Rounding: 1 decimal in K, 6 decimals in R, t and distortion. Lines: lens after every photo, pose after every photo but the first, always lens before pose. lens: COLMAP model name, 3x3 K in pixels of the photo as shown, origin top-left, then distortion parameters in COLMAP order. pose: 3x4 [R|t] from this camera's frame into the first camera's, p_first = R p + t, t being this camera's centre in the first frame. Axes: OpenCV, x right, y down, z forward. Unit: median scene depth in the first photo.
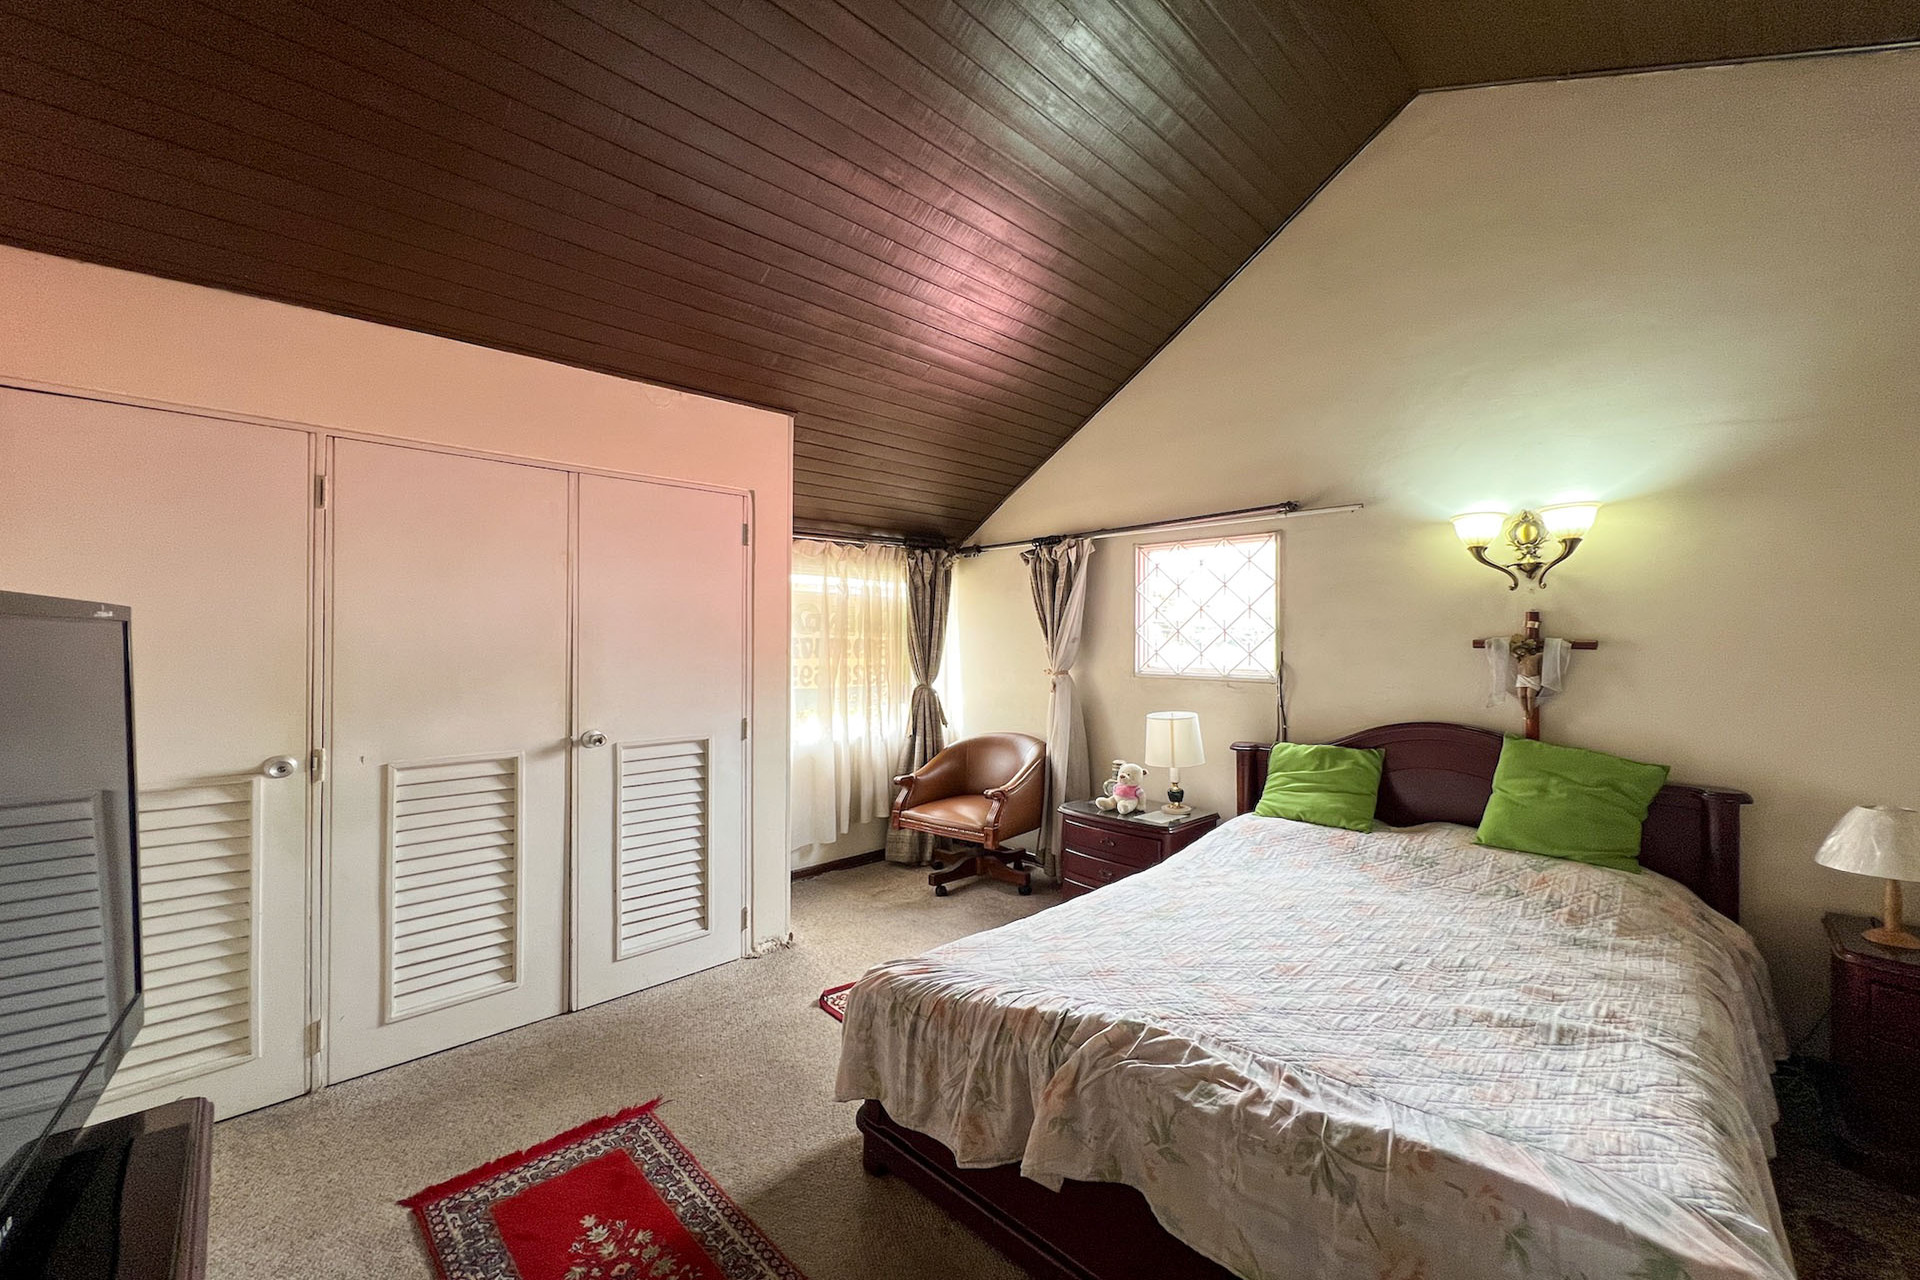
lens RADIAL K [[773.1, 0, 960.9], [0, 773.1, 638.6], [0, 0, 1]] dist [-0.005578, -0.000030]
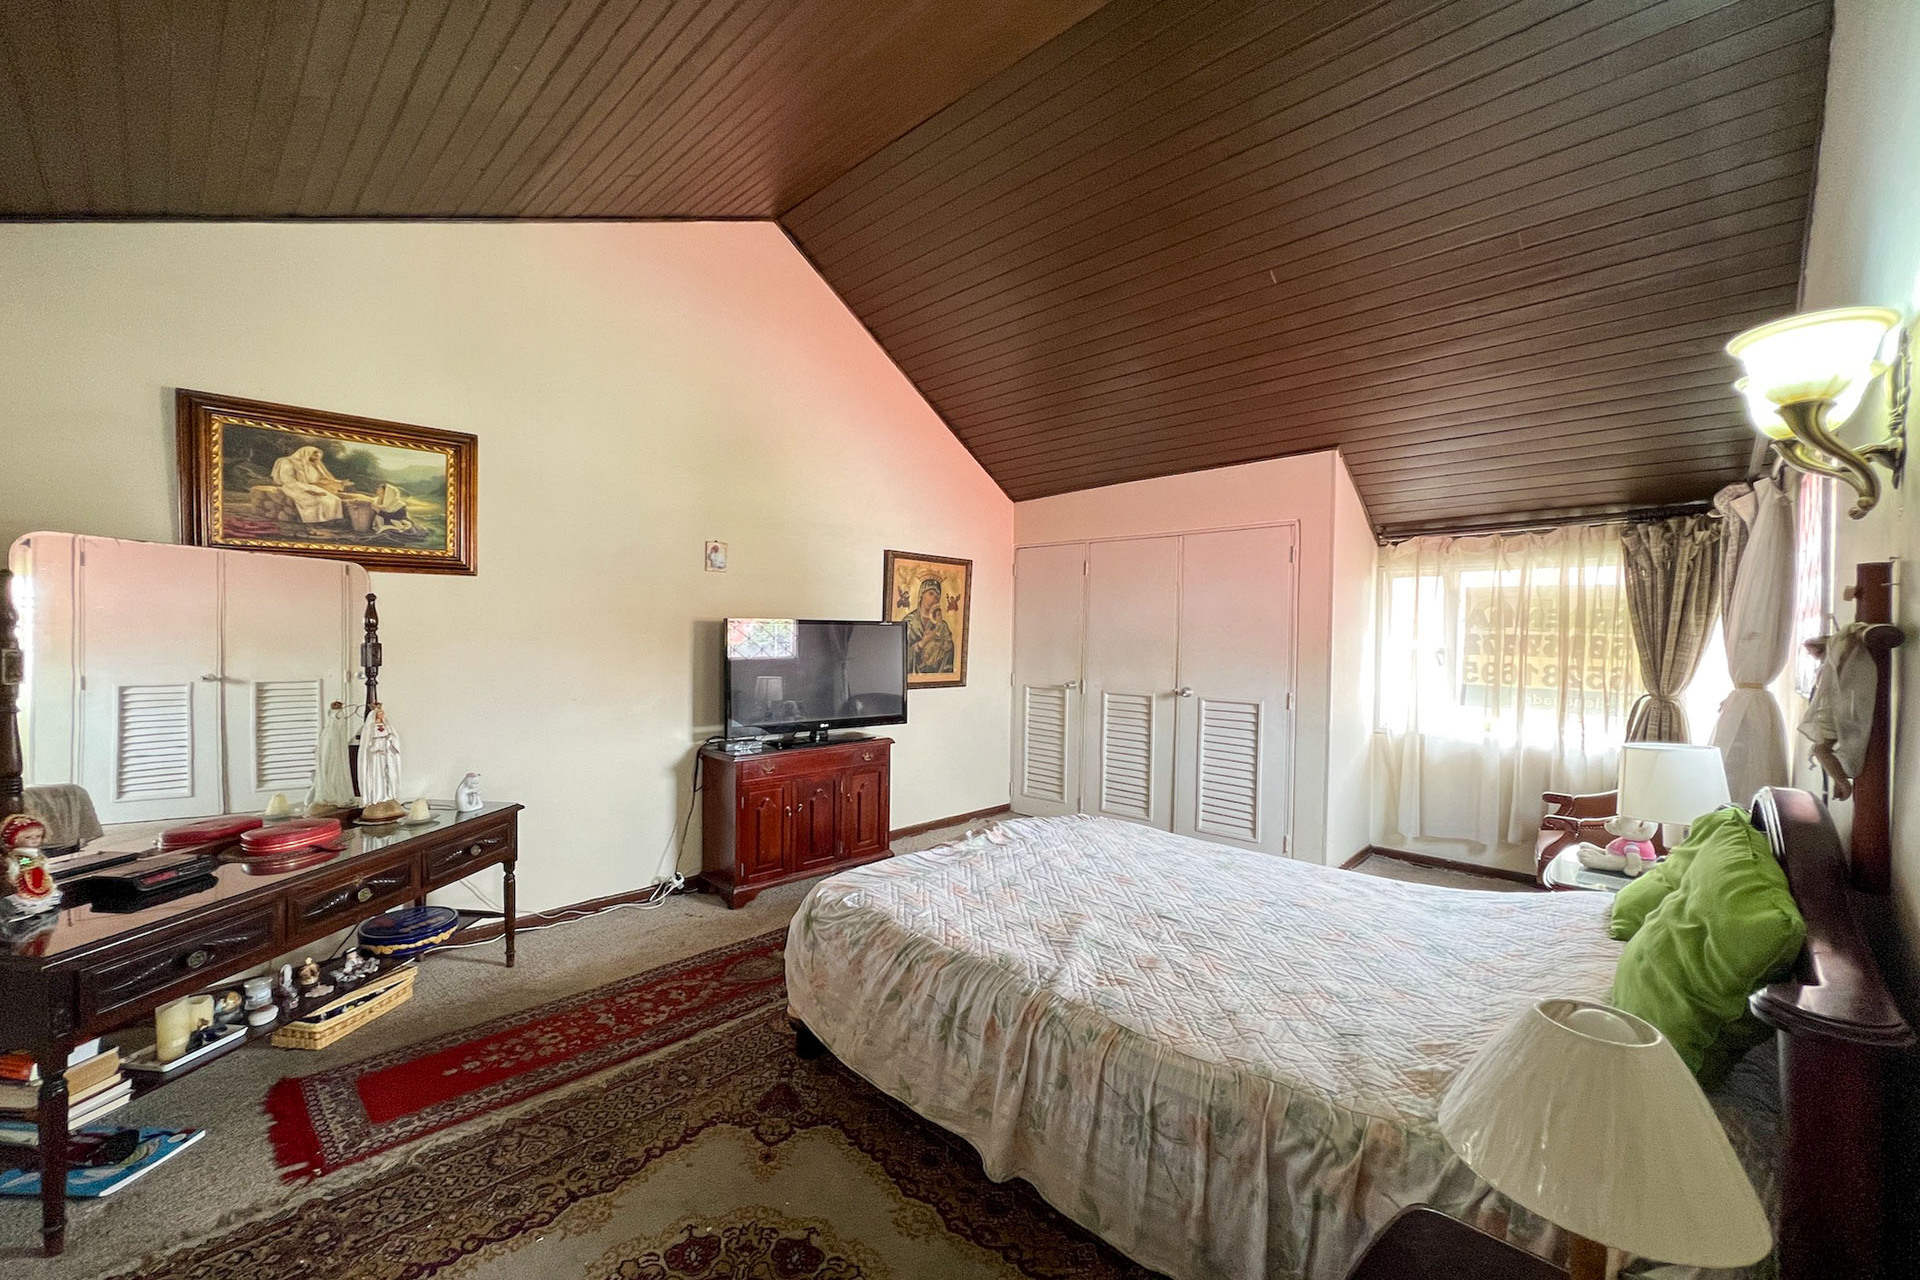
lens RADIAL K [[773.1, 0, 960.8], [0, 773.1, 643.0], [0, 0, 1]] dist [-0.005578, -0.000030]
pose [[0.019551, 0.011366, -0.999744, 1.280567], [-0.009234, 0.999895, 0.011187, 0.009505], [0.999766, 0.009013, 0.019654, 0.508580]]
